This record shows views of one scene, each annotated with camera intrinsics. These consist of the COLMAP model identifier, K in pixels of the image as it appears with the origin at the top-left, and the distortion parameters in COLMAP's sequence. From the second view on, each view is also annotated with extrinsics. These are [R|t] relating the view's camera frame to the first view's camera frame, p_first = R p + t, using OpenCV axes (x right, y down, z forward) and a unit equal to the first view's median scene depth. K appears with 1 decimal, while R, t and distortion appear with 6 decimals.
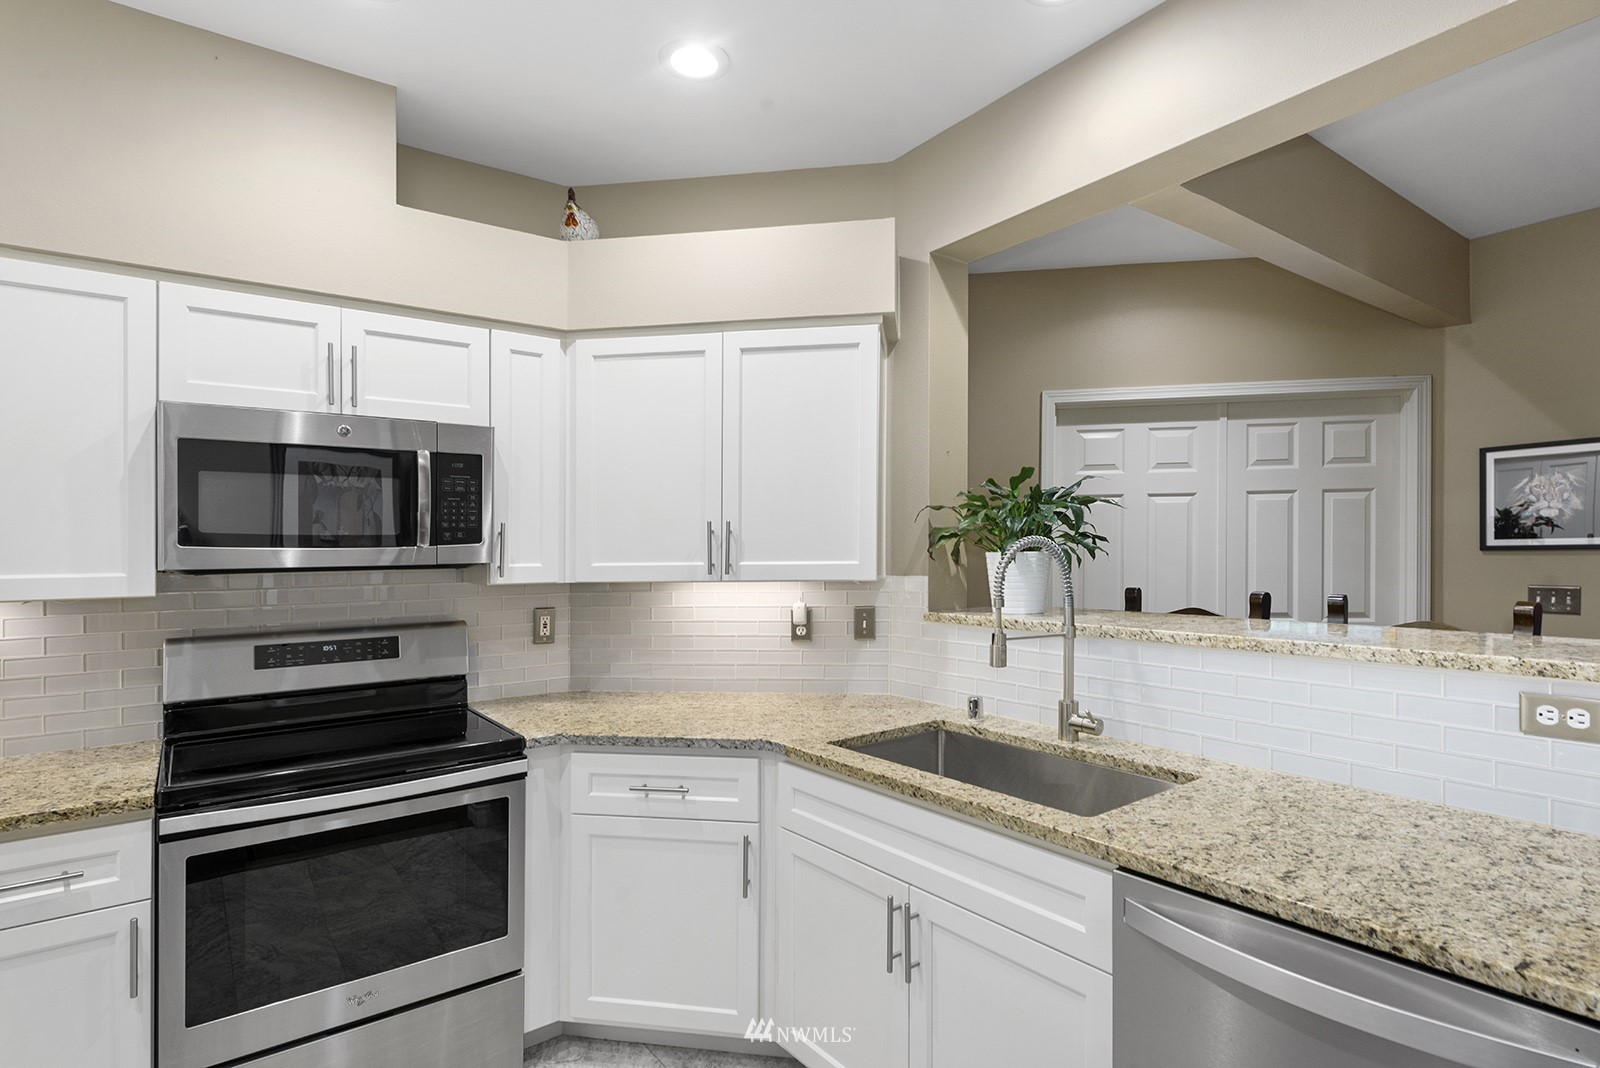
lens RADIAL K [[843.5, 0, 782.5], [0, 843.5, 560.6], [0, 0, 1]] dist [0.023574, -0.012280]
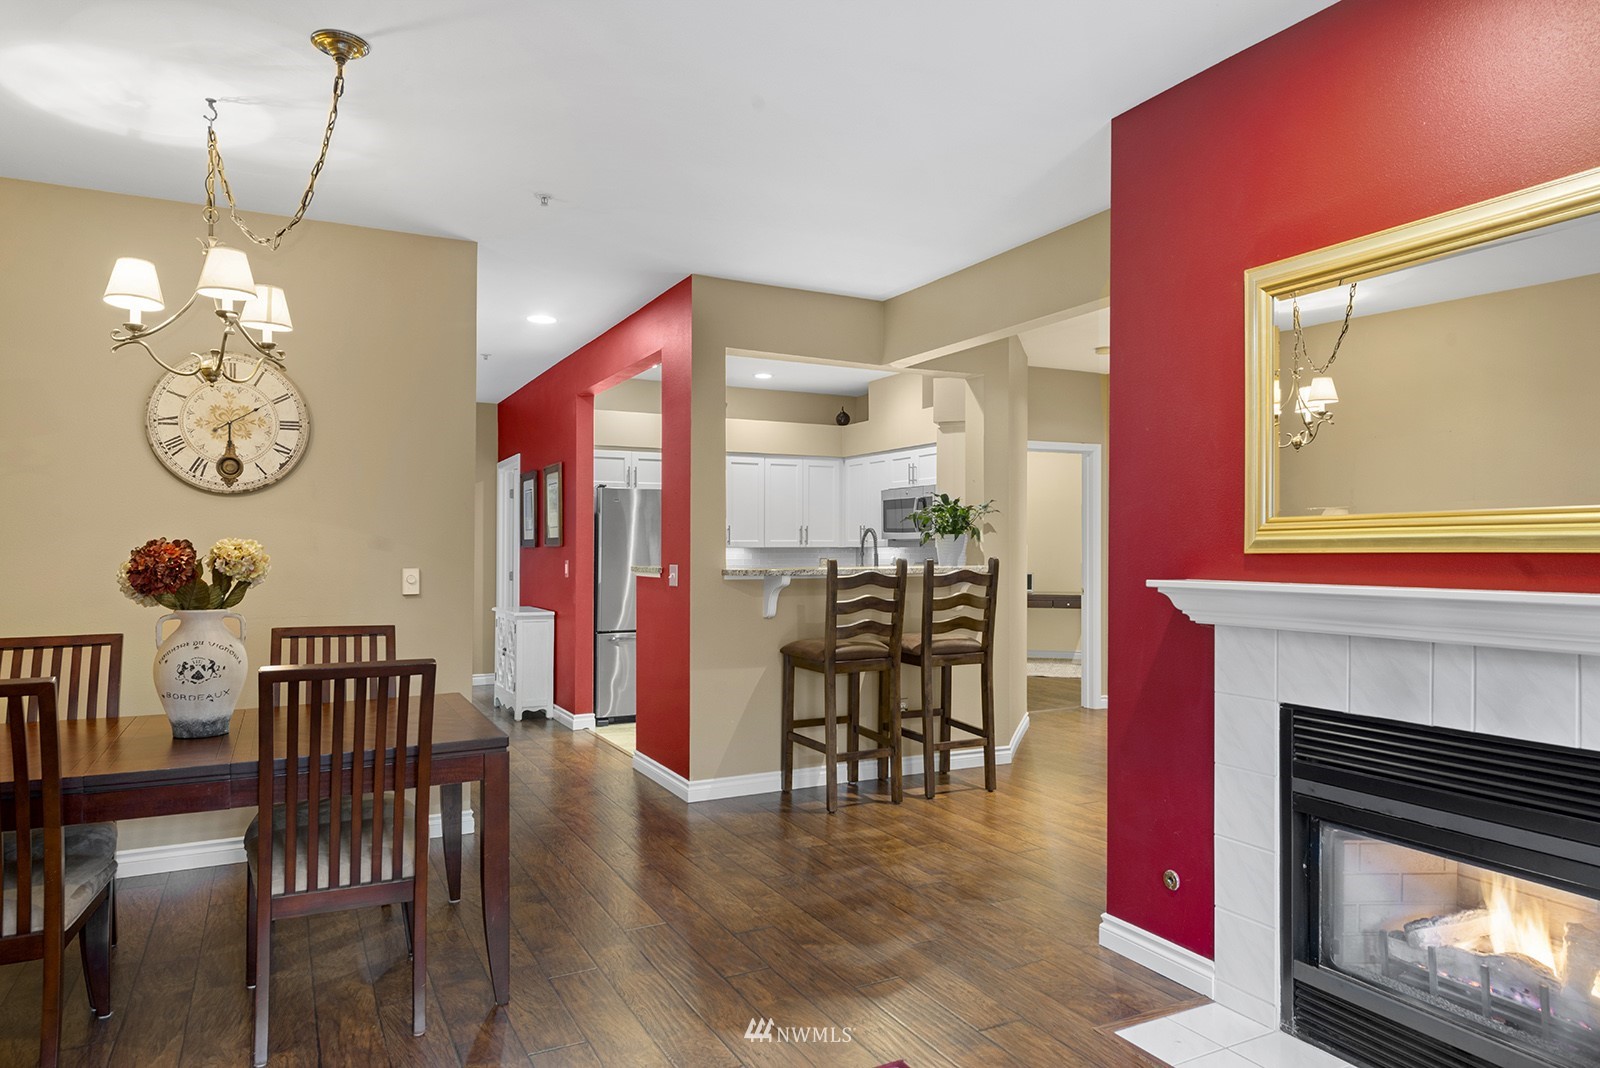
lens RADIAL K [[995.9, 0, 814.6], [0, 995.9, 536.3], [0, 0, 1]] dist [0.016722, -0.006007]
pose [[-0.150805, 0.003555, -0.988557, 2.725684], [-0.009587, 0.999941, 0.005059, -0.016248], [0.988517, 0.010241, -0.150762, 1.112500]]
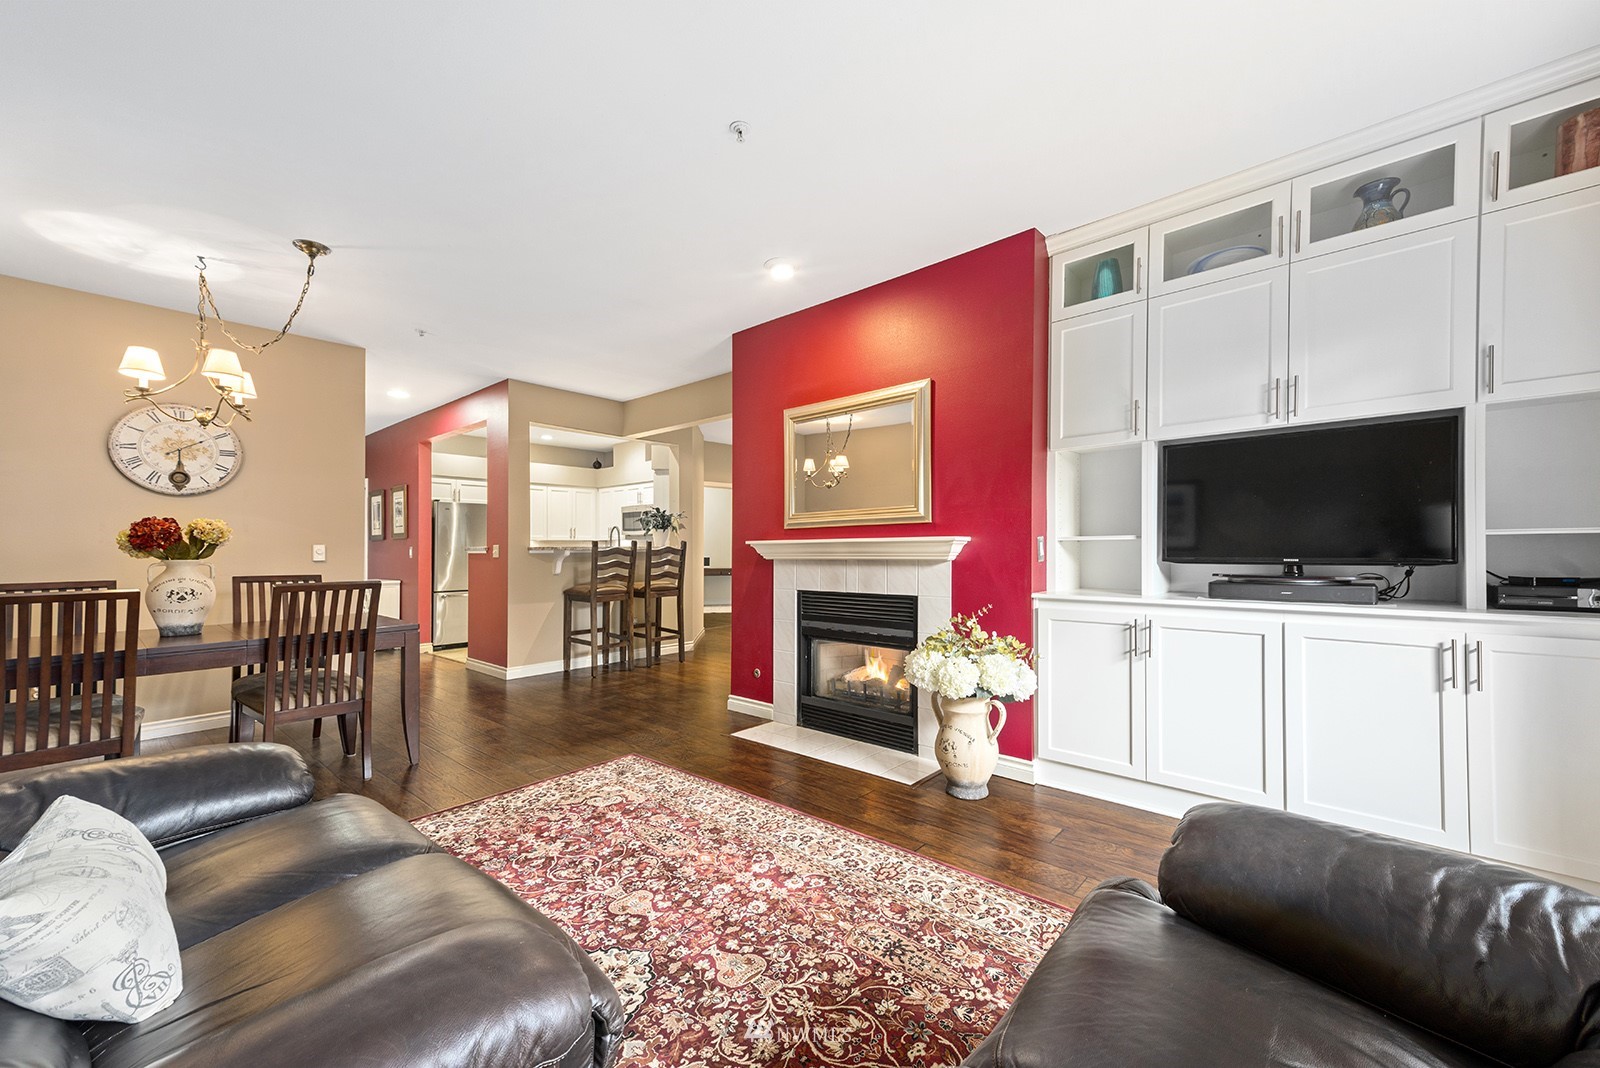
lens RADIAL K [[624.9, 0, 812.2], [0, 624.9, 539.6], [0, 0, 1]] dist [0.029650, -0.000083]
pose [[0.212972, -0.001981, -0.977056, 3.195780], [-0.007905, 0.999962, -0.003751, 0.038719], [0.977026, 0.008523, 0.212949, 1.139808]]
